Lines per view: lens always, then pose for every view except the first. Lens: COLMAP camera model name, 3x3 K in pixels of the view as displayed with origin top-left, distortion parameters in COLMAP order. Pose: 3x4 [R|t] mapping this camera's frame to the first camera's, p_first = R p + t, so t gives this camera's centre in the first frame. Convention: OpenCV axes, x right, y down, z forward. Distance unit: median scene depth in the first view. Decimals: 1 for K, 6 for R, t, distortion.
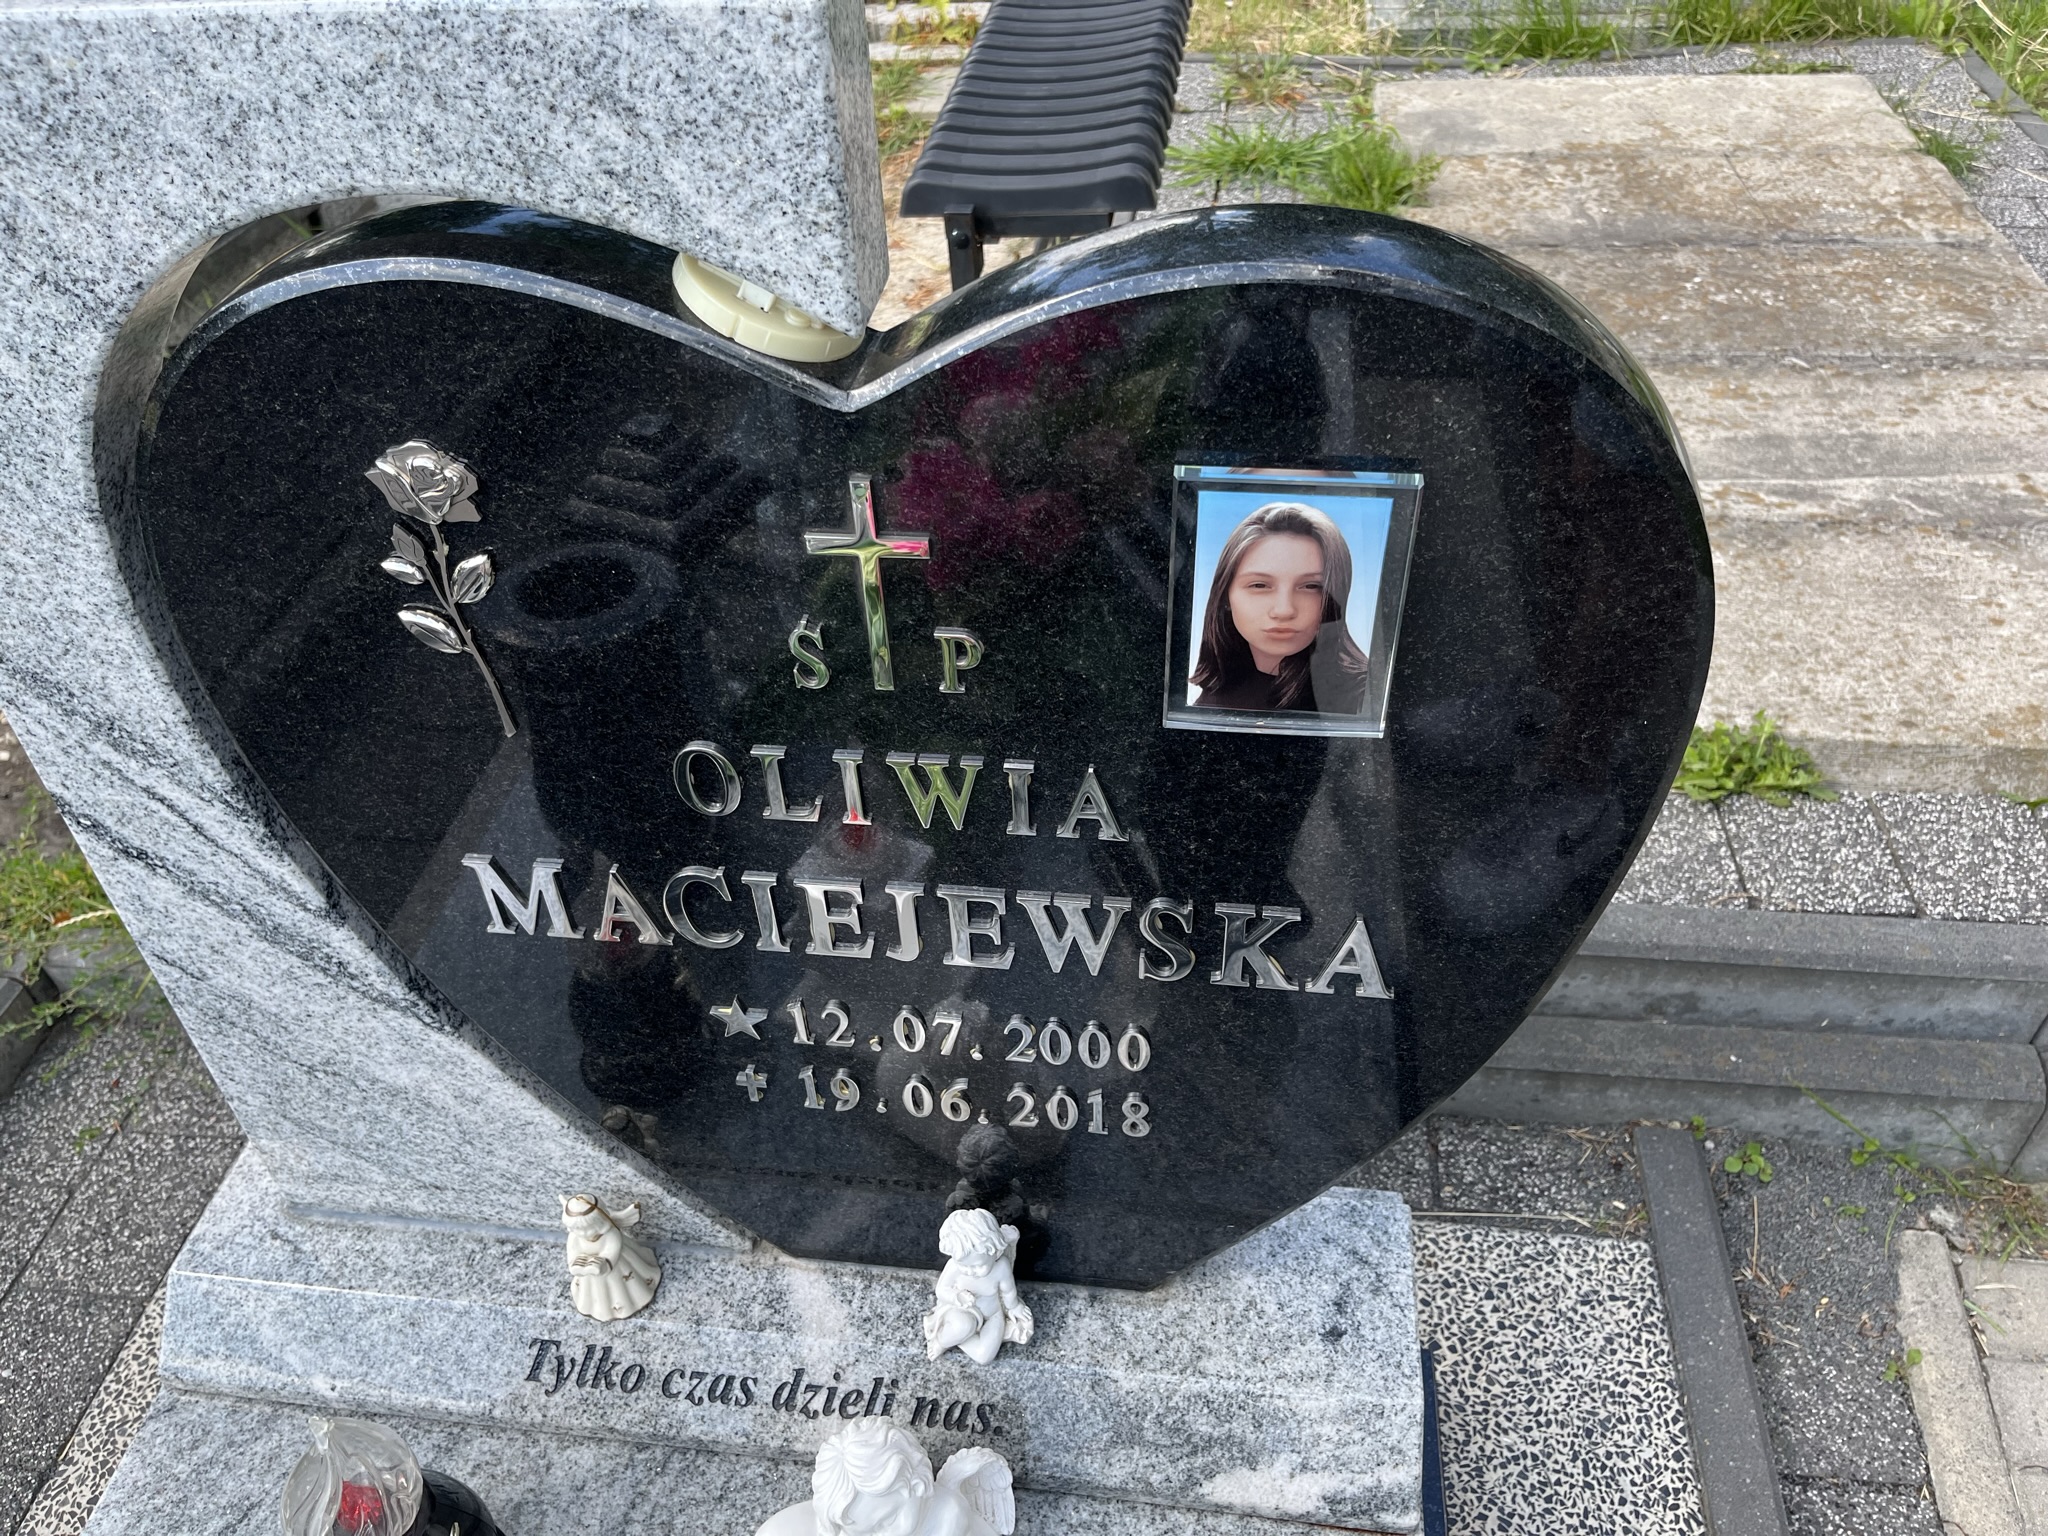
lens RADIAL K [[1557.2, 0, 1021.3], [0, 1557.2, 772.5], [0, 0, 1]] dist [0.014455, -0.005775]
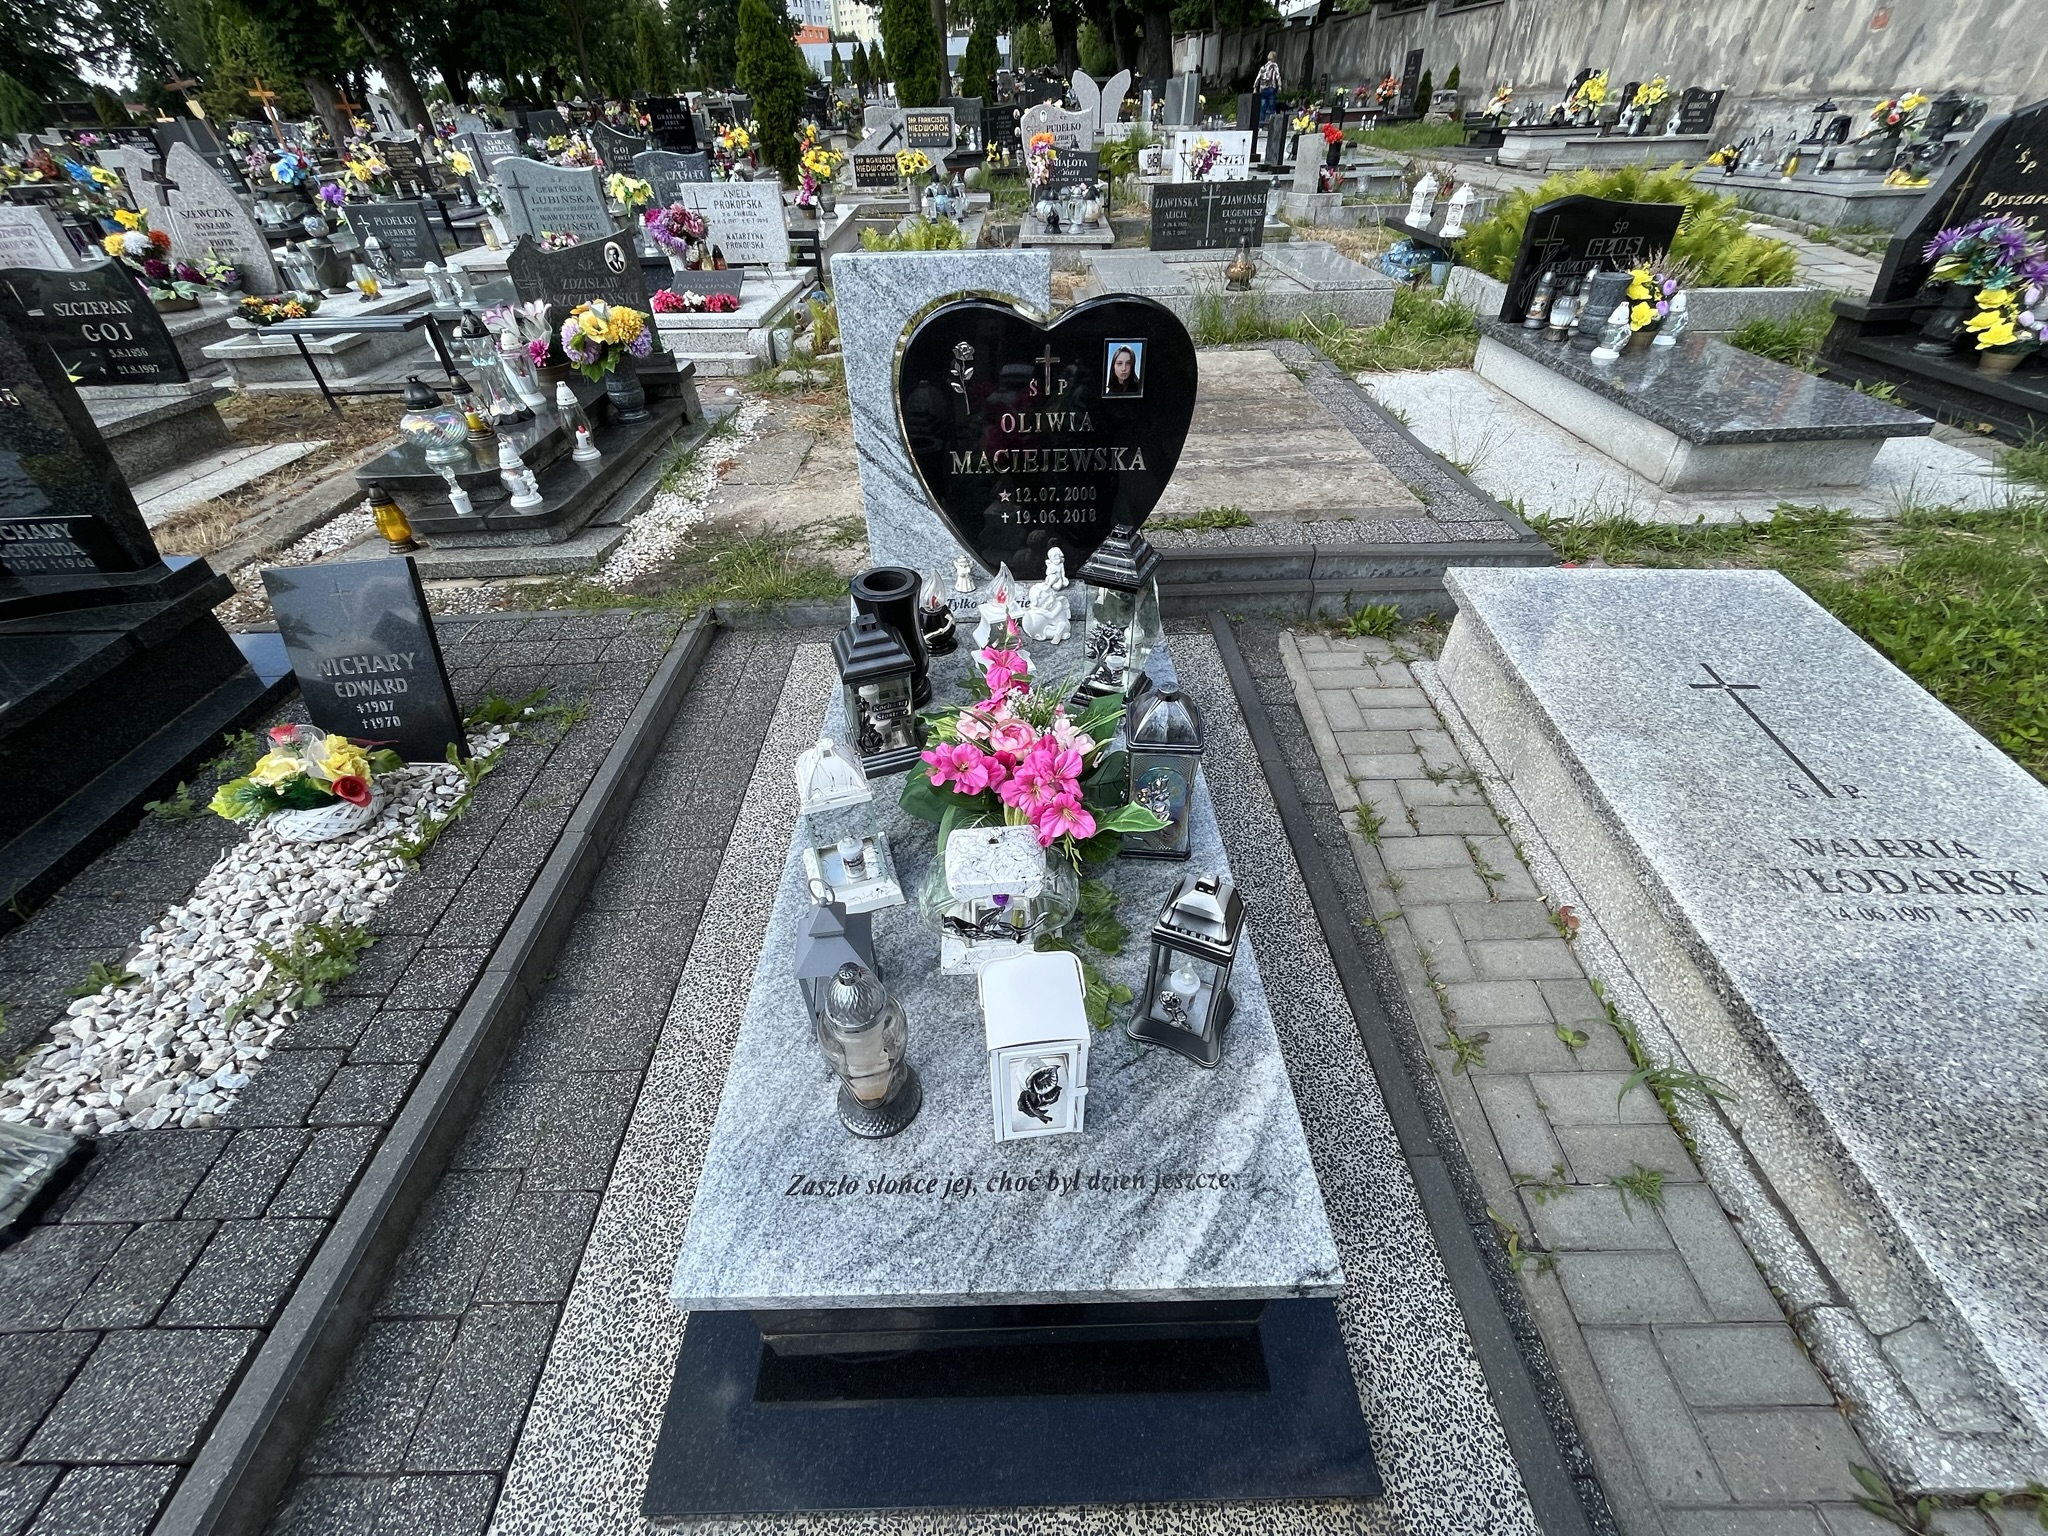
lens RADIAL K [[826.5, 0, 1030.3], [0, 826.5, 761.8], [0, 0, 1]] dist [-0.002606, -0.000019]
pose [[0.985338, -0.088075, 0.146123, -0.568019], [0.088397, 0.996076, 0.004305, 0.993521], [-0.145928, 0.008675, 0.989257, -1.472975]]
